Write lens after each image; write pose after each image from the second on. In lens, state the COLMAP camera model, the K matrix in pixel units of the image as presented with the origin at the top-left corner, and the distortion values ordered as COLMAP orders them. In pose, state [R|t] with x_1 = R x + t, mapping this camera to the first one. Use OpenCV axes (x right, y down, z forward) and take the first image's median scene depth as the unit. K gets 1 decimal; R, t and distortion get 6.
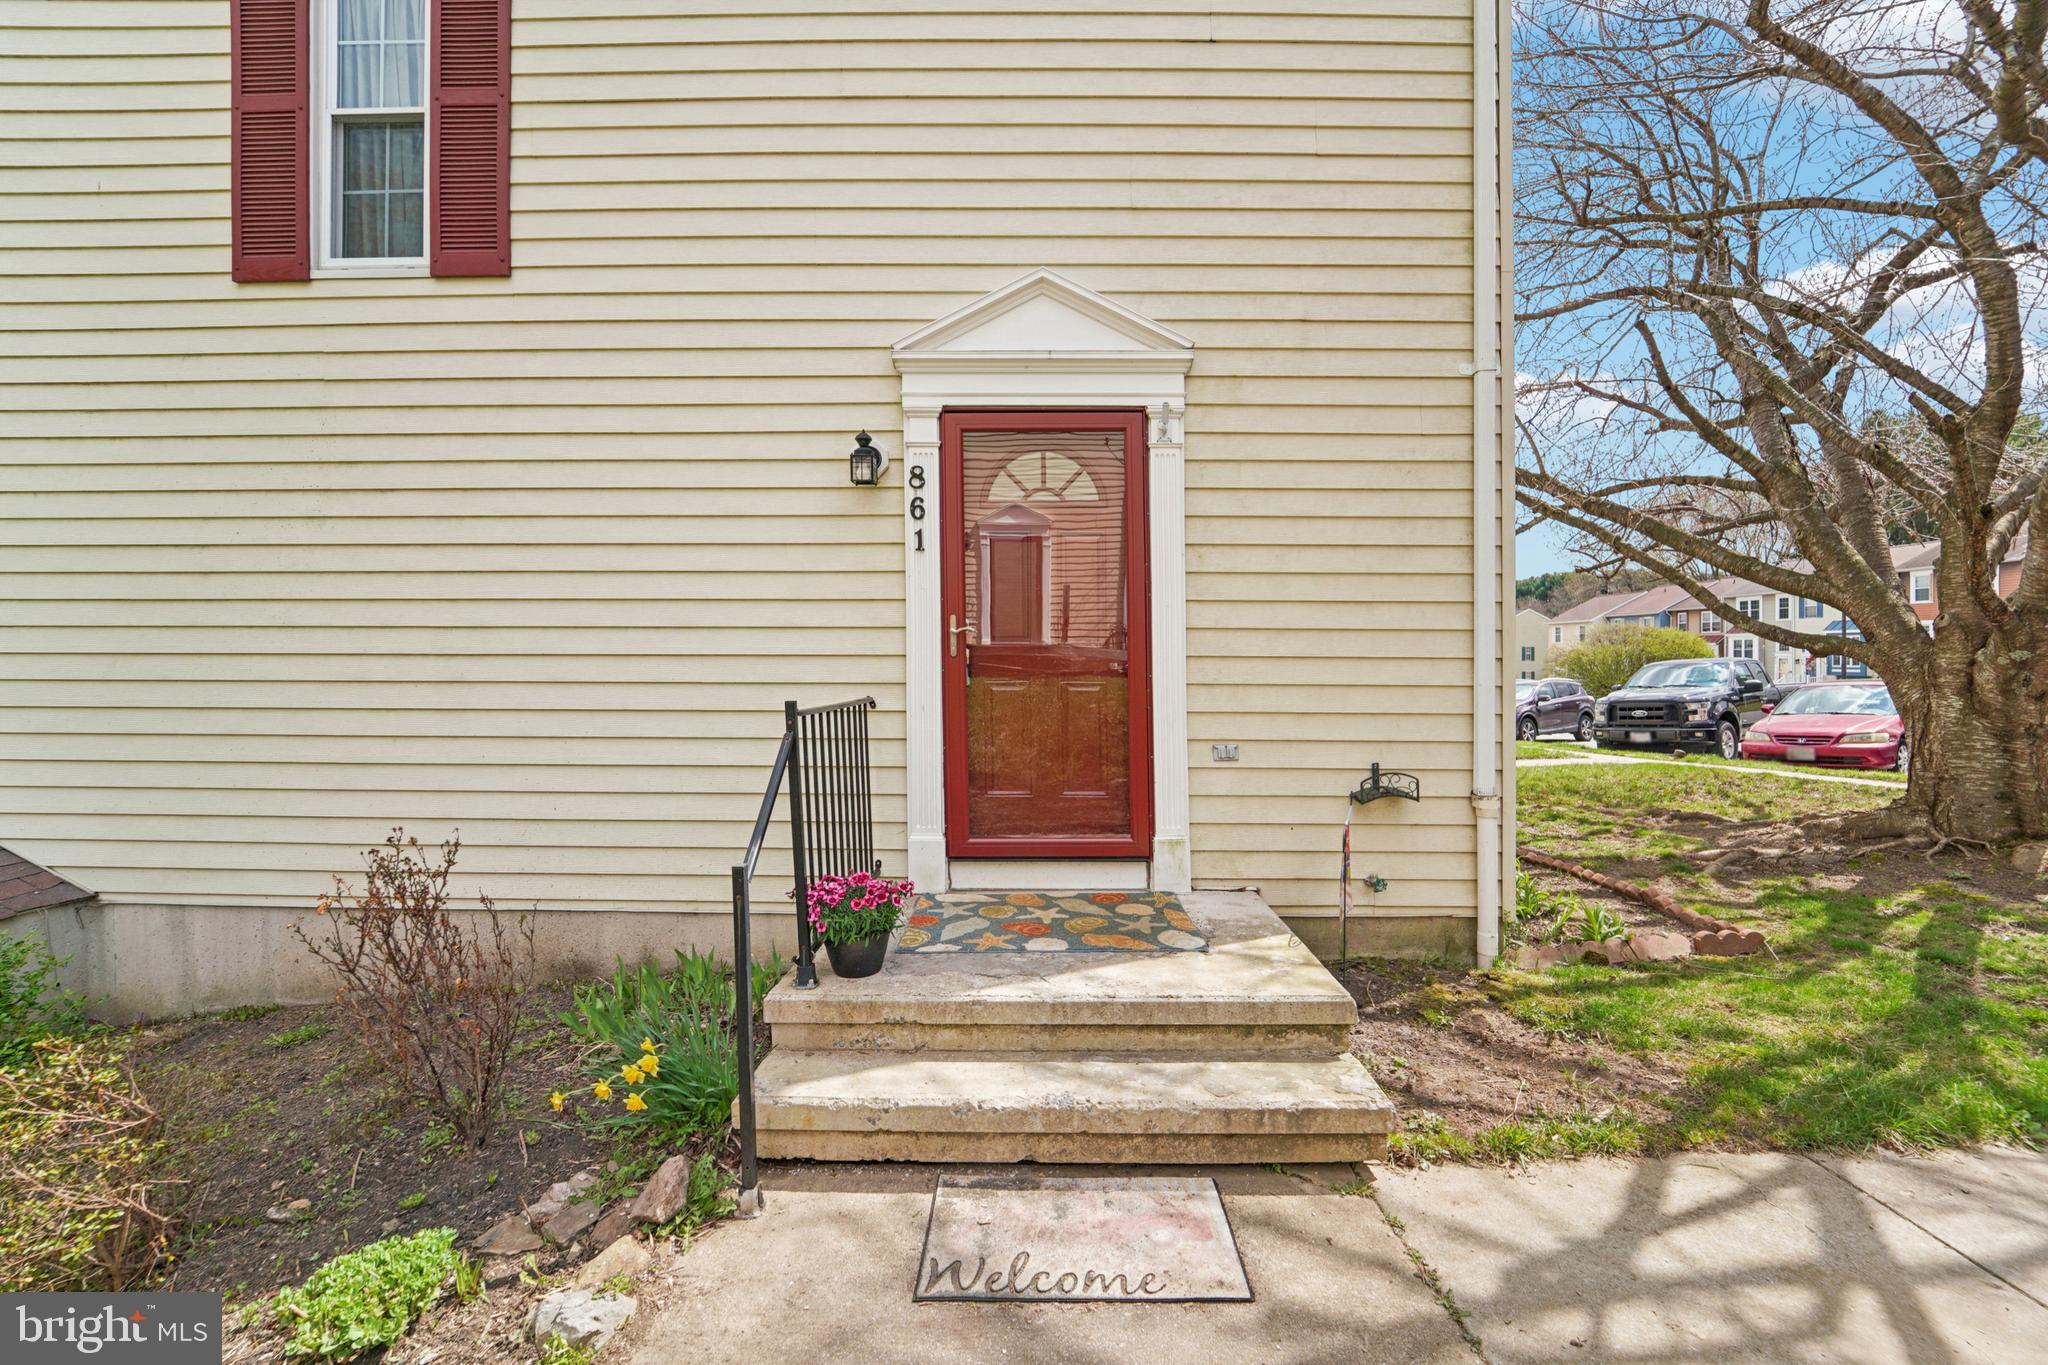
lens RADIAL K [[860.3, 0, 1032.4], [0, 860.3, 694.0], [0, 0, 1]] dist [-0.021915, -0.000120]
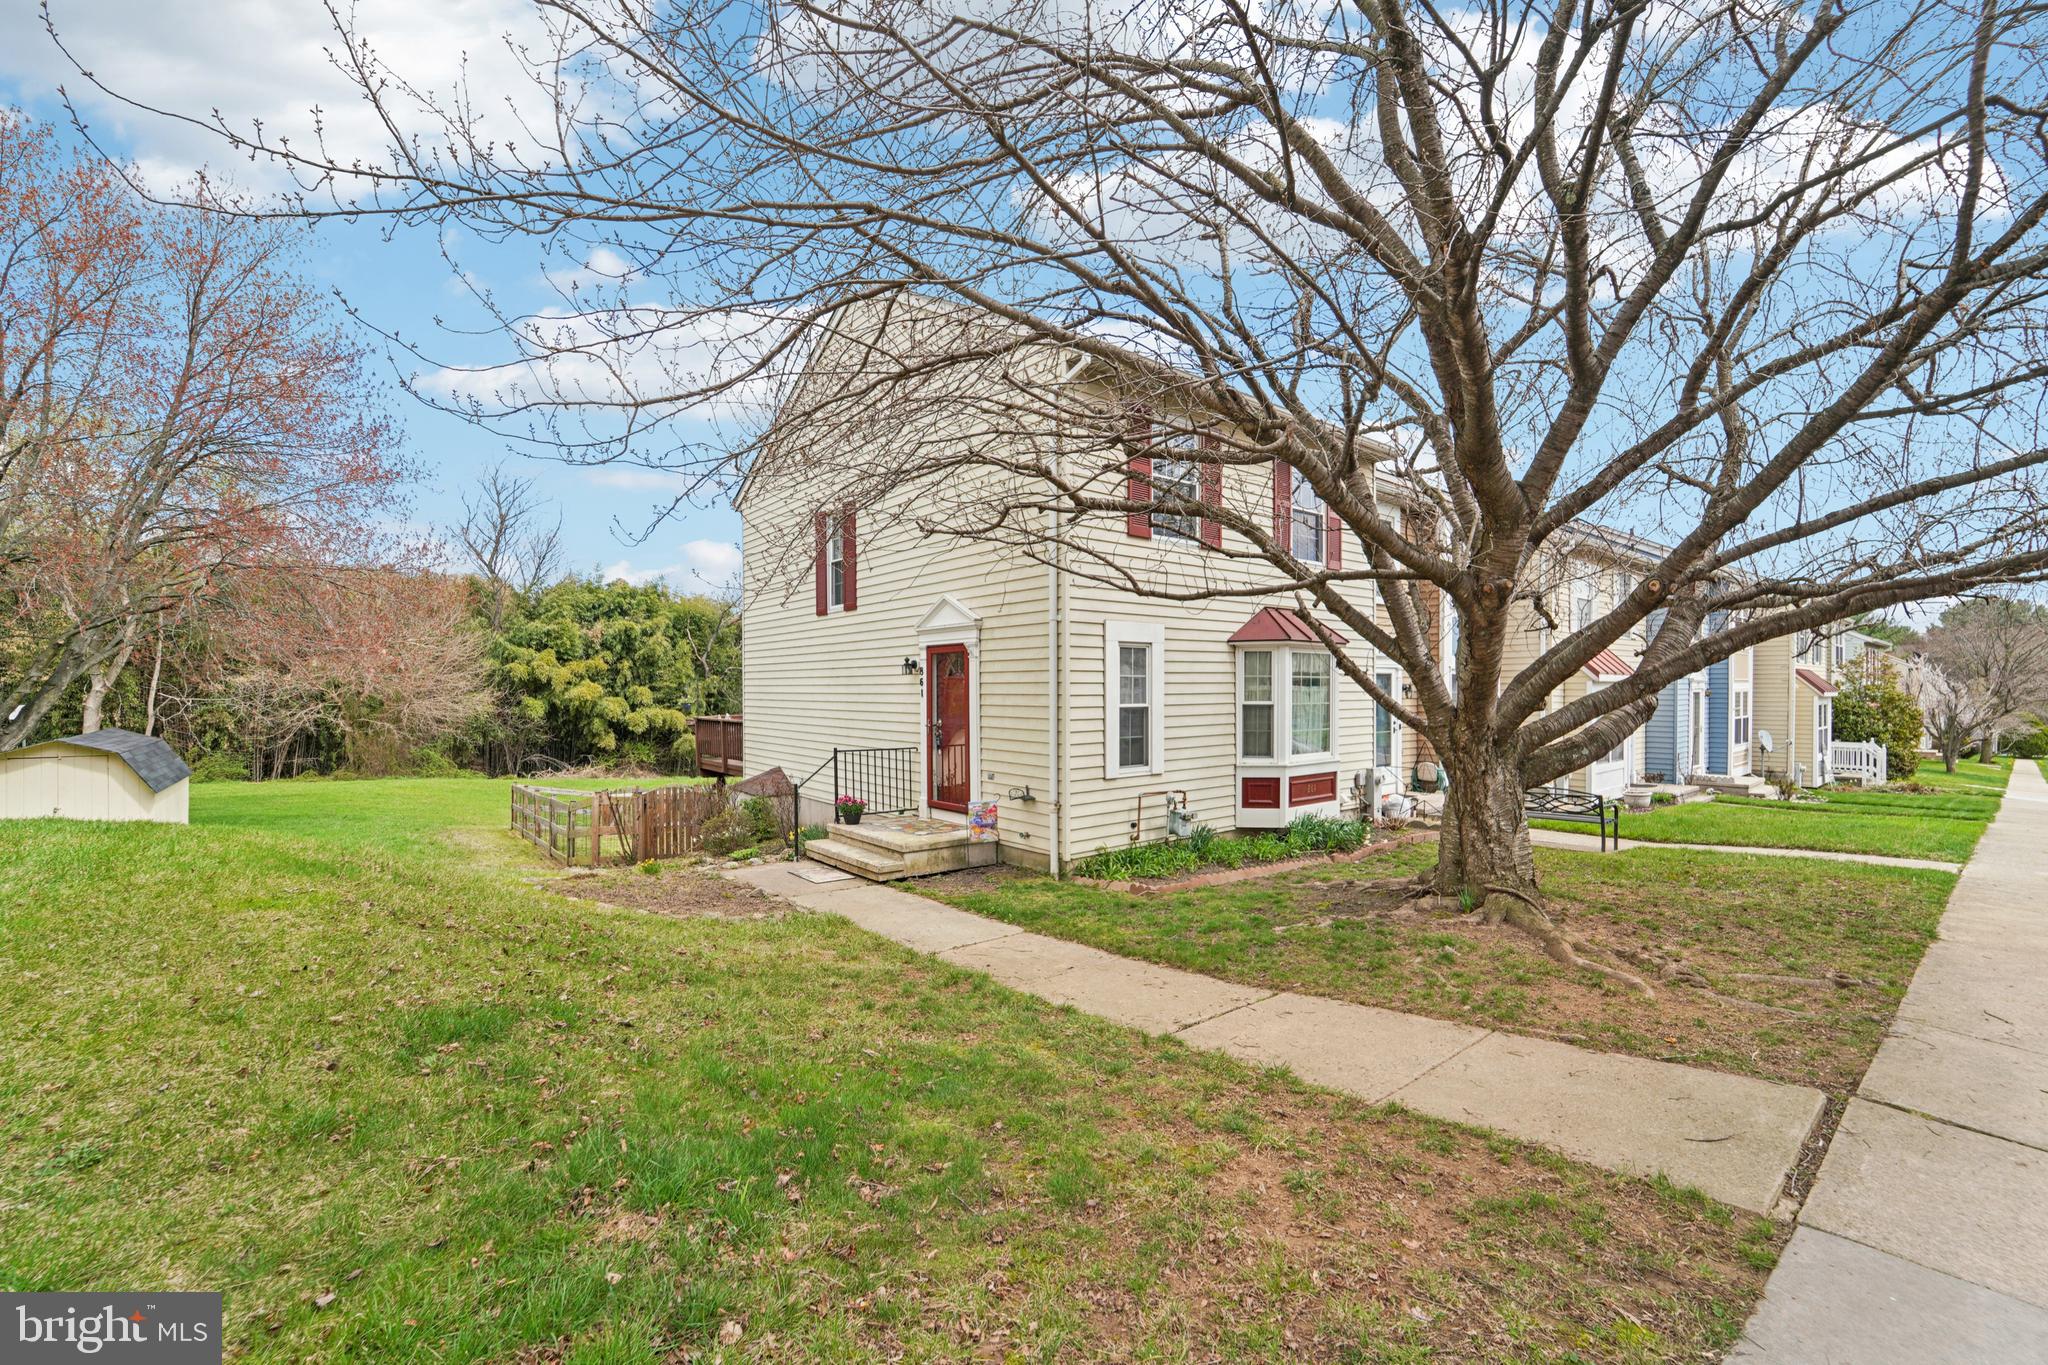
lens RADIAL K [[831.7, 0, 1026.2], [0, 831.7, 674.7], [0, 0, 1]] dist [-0.024239, -0.000026]
pose [[0.641917, -0.016127, -0.766604, 2.207599], [-0.027232, 0.998669, -0.043812, -0.126495], [0.766290, 0.049000, 0.640623, -0.506930]]
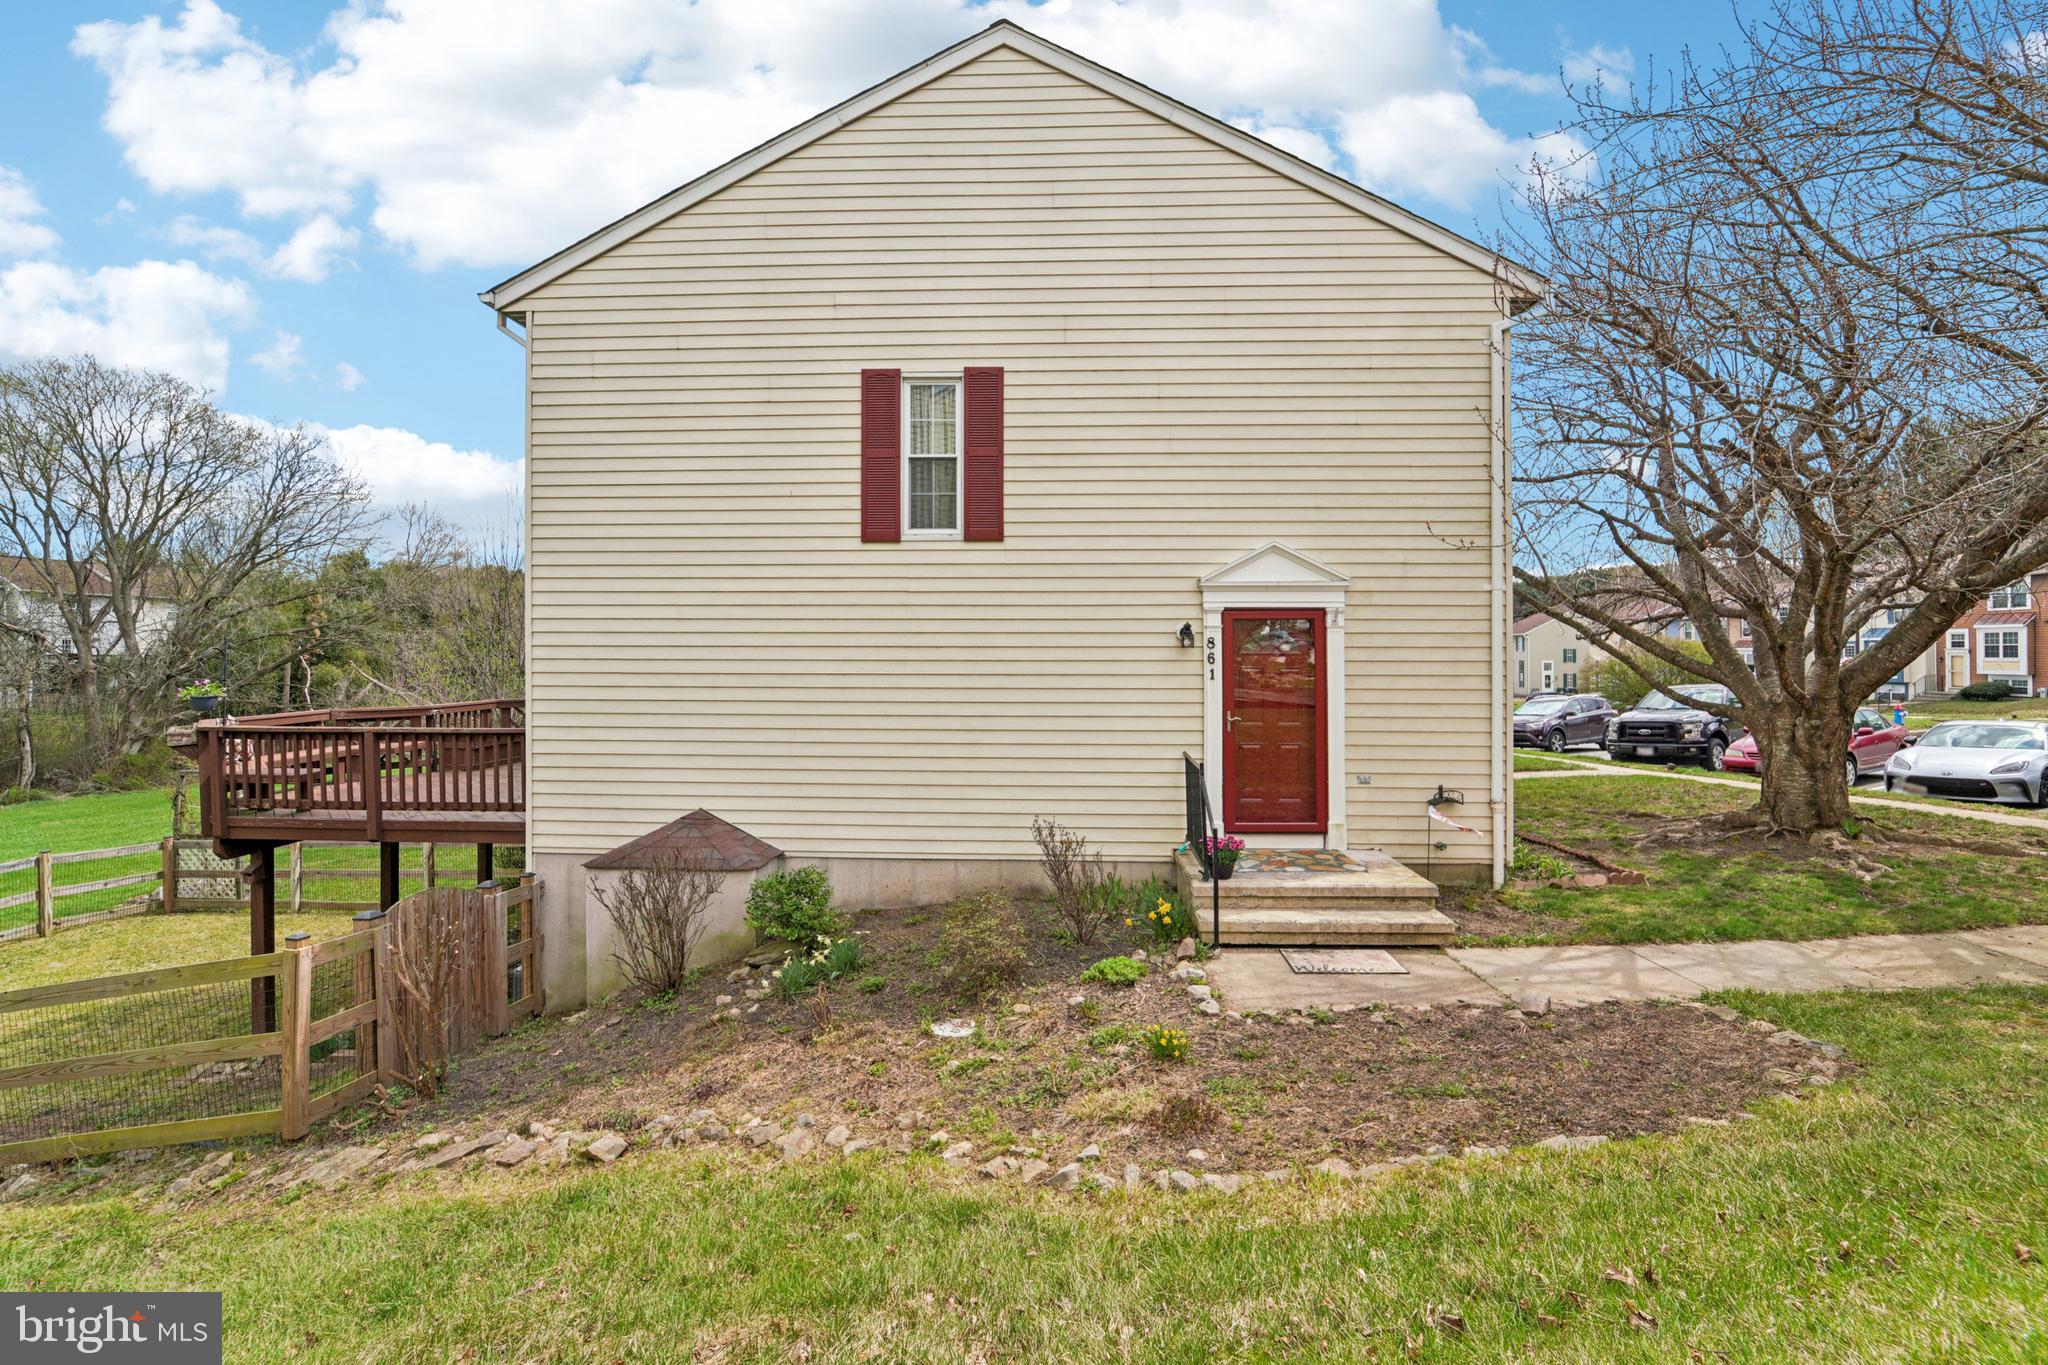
lens RADIAL K [[924.9, 0, 1024.0], [0, 924.9, 682.5], [0, 0, 1]] dist [-0.004397, -0.000157]
pose [[0.999871, -0.000689, -0.016070, -0.532946], [0.000641, 0.999995, -0.003014, -0.152681], [0.016072, 0.003004, 0.999866, -1.161884]]
